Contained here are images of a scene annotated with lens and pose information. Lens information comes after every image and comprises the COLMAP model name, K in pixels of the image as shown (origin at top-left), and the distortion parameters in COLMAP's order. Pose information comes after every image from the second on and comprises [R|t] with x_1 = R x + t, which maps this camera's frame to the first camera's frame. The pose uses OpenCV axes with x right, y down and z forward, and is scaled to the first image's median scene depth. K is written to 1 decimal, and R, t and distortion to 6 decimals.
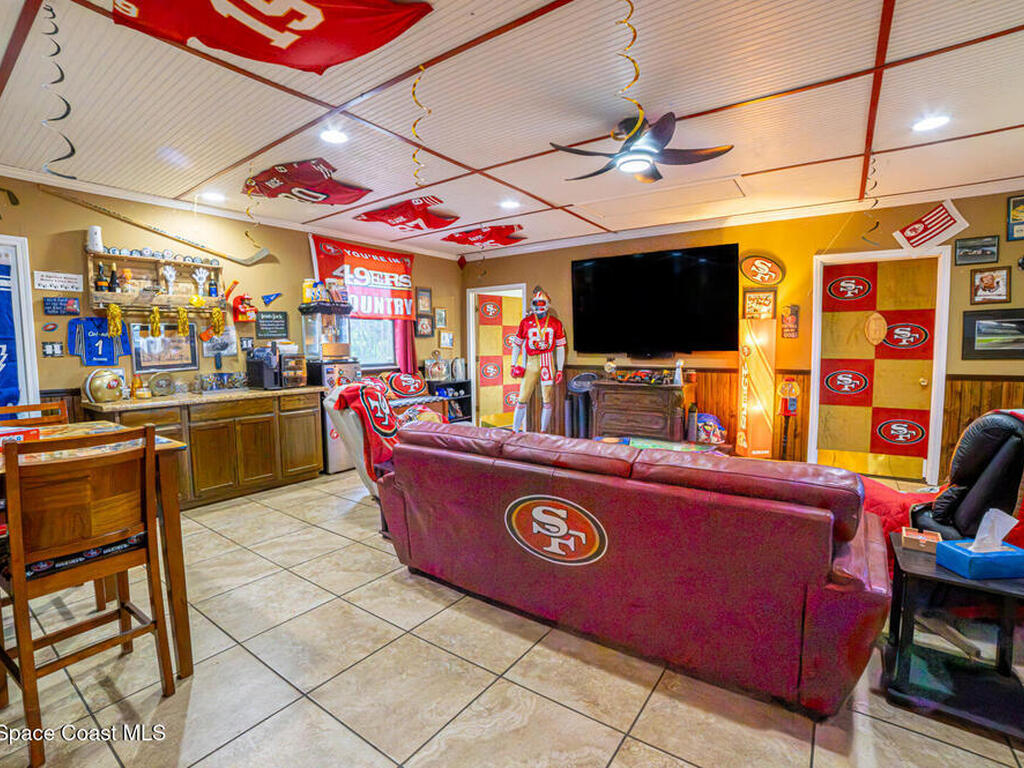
lens RADIAL K [[488.9, 0, 514.1], [0, 488.9, 385.5], [0, 0, 1]] dist [-0.041584, 0.003089]
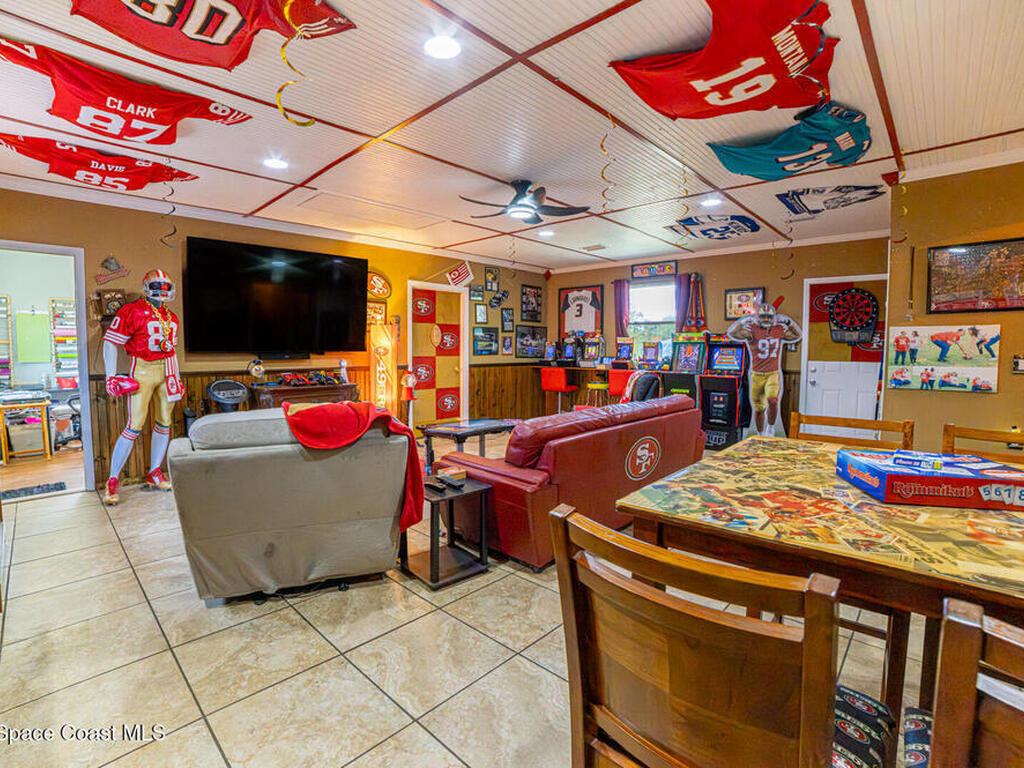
lens RADIAL K [[488.9, 0, 515.1], [0, 488.9, 373.4], [0, 0, 1]] dist [-0.041584, 0.003089]
pose [[0.149723, -0.044597, 0.987722, -0.704188], [0.082060, 0.996096, 0.032537, -0.030590], [-0.985317, 0.076181, 0.152798, 0.525408]]
